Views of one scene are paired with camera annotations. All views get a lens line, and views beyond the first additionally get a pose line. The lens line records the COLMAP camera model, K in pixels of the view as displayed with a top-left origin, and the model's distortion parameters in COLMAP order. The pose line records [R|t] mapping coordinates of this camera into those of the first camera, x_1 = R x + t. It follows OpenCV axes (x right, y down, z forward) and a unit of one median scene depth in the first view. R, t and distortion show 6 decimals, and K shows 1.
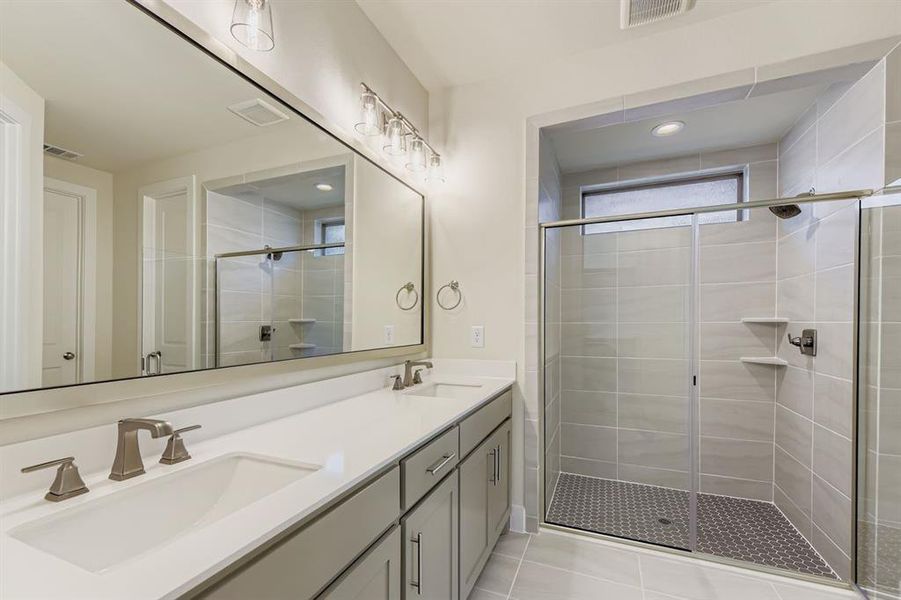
lens RADIAL K [[378.1, 0, 452.1], [0, 378.1, 321.7], [0, 0, 1]] dist [-0.000692, 0.000028]
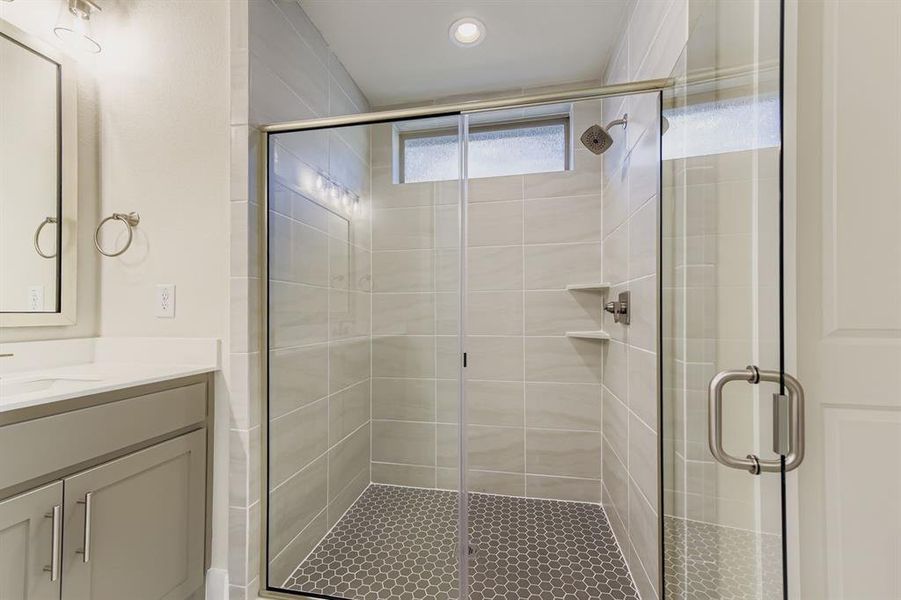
lens RADIAL K [[359.8, 0, 450.6], [0, 359.8, 305.0], [0, 0, 1]] dist [0.001115, 0.000268]
pose [[0.979012, 0.002906, 0.203781, 0.372172], [0.000969, 0.999821, -0.018916, 0.052884], [-0.203799, 0.018716, 0.978834, 0.287600]]
